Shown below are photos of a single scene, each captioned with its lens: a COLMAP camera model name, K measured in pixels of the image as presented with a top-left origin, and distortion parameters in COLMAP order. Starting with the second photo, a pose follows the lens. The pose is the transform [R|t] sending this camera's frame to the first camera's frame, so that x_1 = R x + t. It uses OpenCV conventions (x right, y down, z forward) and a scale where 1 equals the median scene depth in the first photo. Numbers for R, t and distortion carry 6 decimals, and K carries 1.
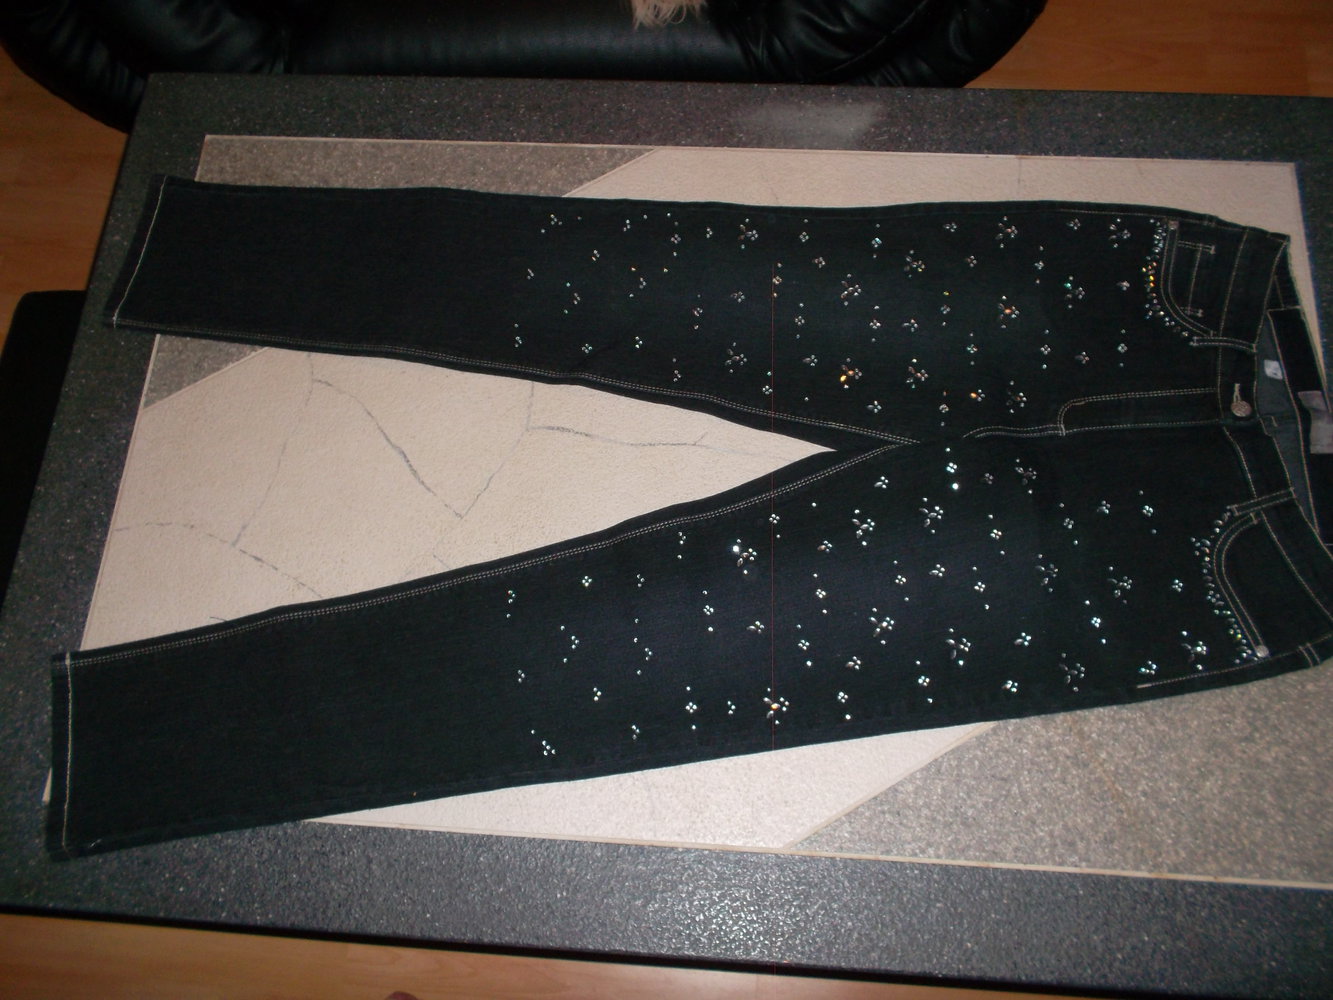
lens RADIAL K [[1152.3, 0, 663.3], [0, 1152.3, 503.2], [0, 0, 1]] dist [-0.000605, 0.000301]
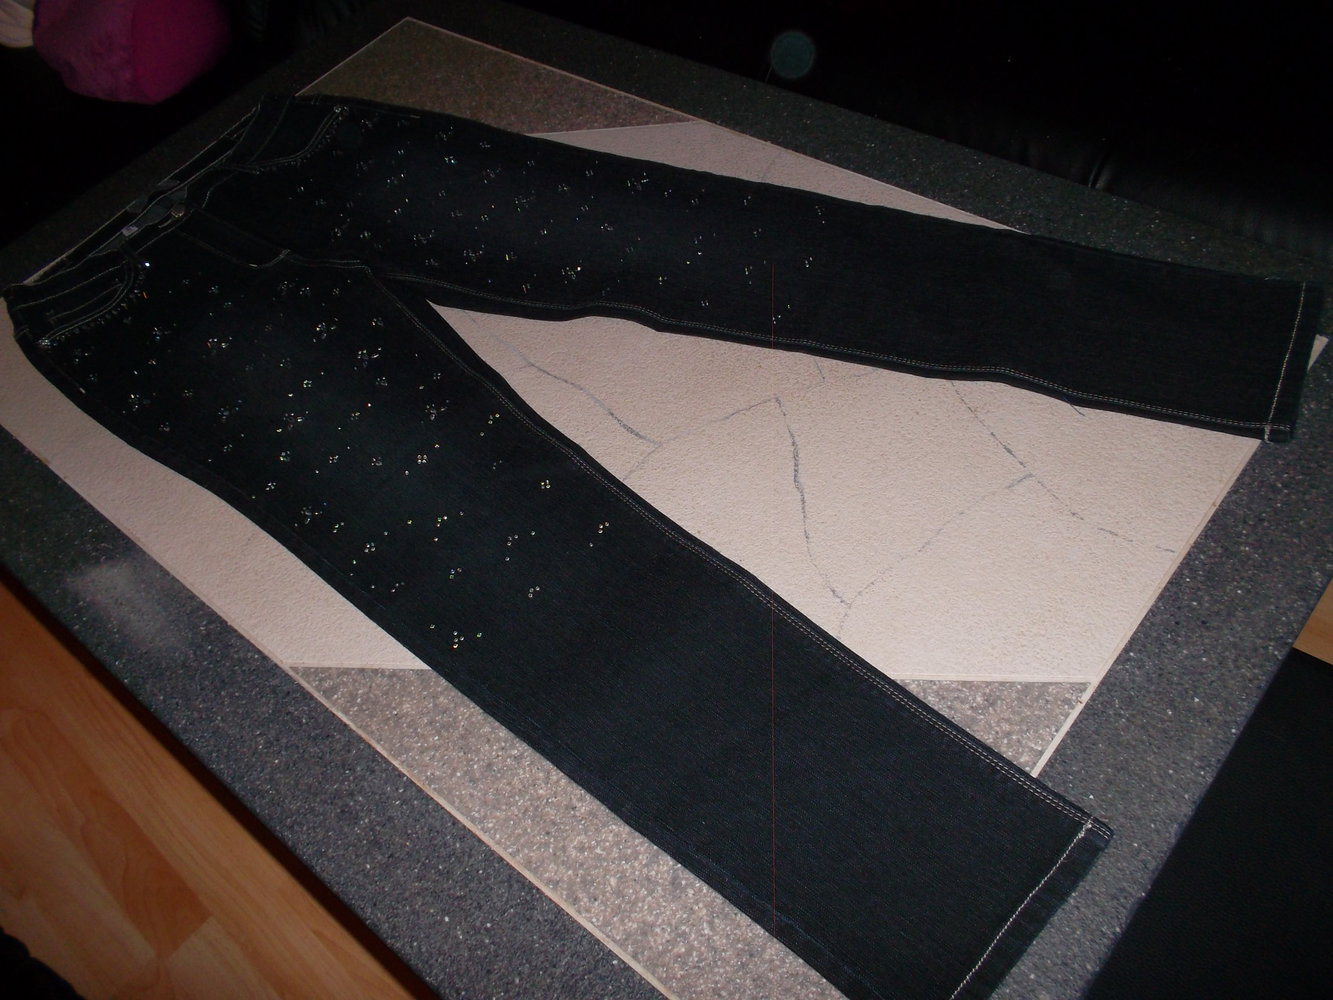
lens RADIAL K [[1152.3, 0, 663.3], [0, 1152.3, 496.6], [0, 0, 1]] dist [-0.000605, 0.000301]
pose [[-0.785392, -0.353873, 0.507872, -0.572445], [0.618766, -0.426330, 0.659826, -0.650367], [-0.016973, 0.832476, 0.553801, 0.551807]]
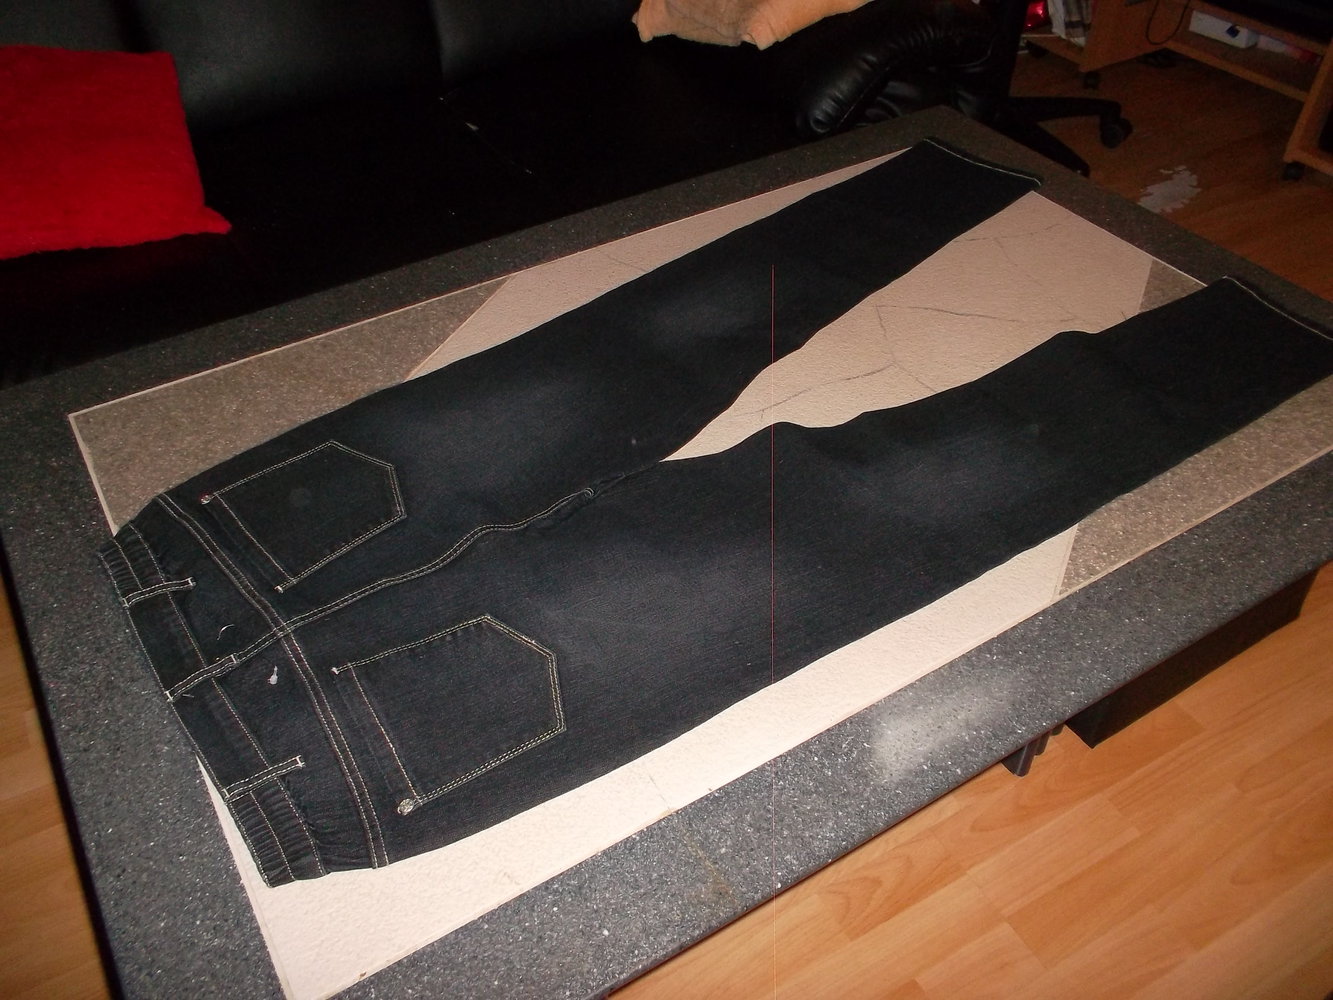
lens RADIAL K [[1152.3, 0, 669.2], [0, 1152.3, 502.0], [0, 0, 1]] dist [-0.000605, 0.000301]
pose [[-0.810947, 0.441449, -0.384041, 0.526136], [-0.523611, -0.254576, 0.813033, -0.864748], [0.261145, 0.860415, 0.437595, 0.581592]]
